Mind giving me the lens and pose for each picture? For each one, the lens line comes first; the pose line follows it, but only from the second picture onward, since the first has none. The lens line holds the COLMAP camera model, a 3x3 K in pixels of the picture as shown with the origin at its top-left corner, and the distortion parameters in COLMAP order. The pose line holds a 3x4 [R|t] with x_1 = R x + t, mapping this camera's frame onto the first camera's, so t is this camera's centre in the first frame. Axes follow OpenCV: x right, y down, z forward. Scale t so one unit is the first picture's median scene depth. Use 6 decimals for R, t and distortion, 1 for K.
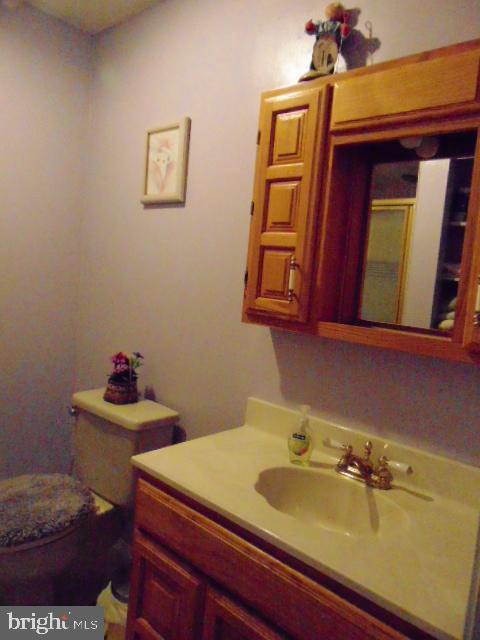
lens RADIAL K [[487.8, 0, 243.4], [0, 487.8, 320.7], [0, 0, 1]] dist [-0.006805, 0.072856]
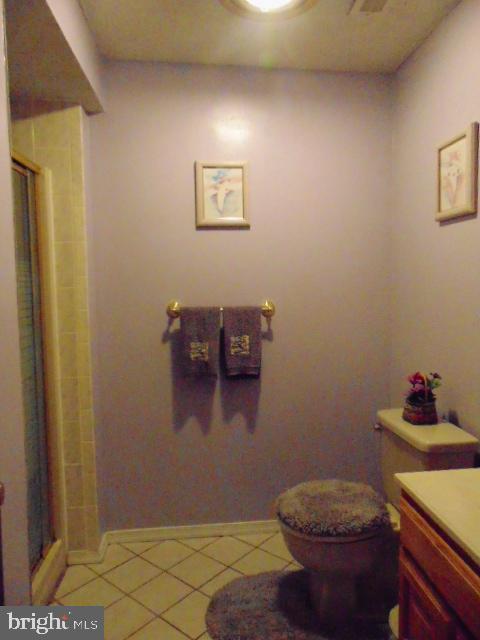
lens RADIAL K [[487.8, 0, 243.4], [0, 487.8, 320.7], [0, 0, 1]] dist [-0.006805, 0.072856]
pose [[0.741059, -0.050176, -0.669562, 0.165184], [0.021410, 0.998463, -0.051127, 0.002147], [0.671098, 0.023552, 0.740994, 0.012561]]
